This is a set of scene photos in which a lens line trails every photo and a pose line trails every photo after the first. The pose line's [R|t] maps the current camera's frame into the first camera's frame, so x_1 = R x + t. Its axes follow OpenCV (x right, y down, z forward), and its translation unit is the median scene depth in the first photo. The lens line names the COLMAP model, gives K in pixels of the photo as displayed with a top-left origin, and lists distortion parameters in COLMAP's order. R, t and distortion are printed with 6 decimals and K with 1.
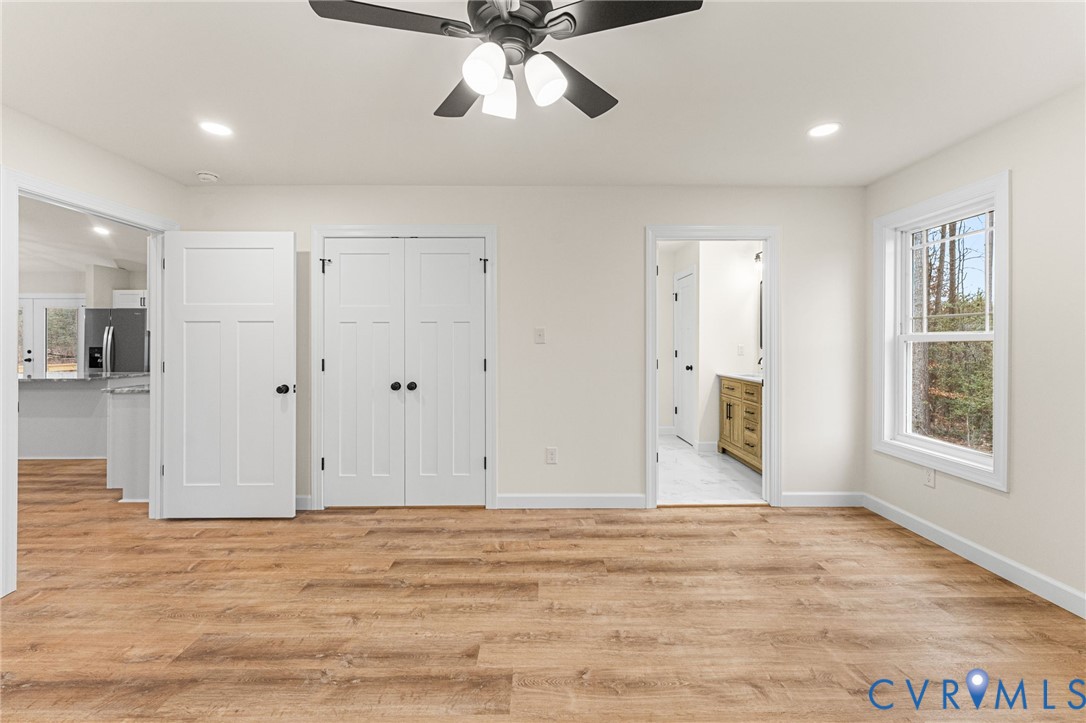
lens RADIAL K [[469.2, 0, 565.3], [0, 469.2, 339.7], [0, 0, 1]] dist [-0.001358, -0.000080]
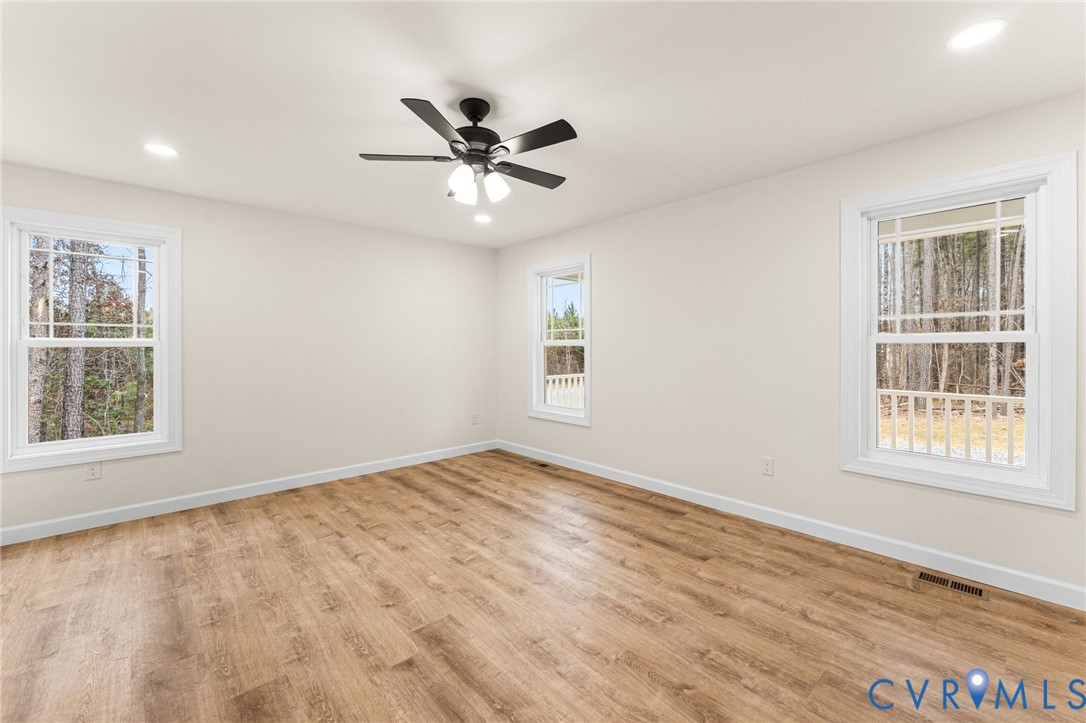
lens RADIAL K [[479.8, 0, 535.9], [0, 479.8, 347.5], [0, 0, 1]] dist [0.000955, 0.000079]
pose [[-0.661941, 0.000512, 0.749556, -0.965831], [0.001947, 0.999998, 0.001036, 0.008082], [-0.749554, 0.002146, -0.661940, 1.250620]]
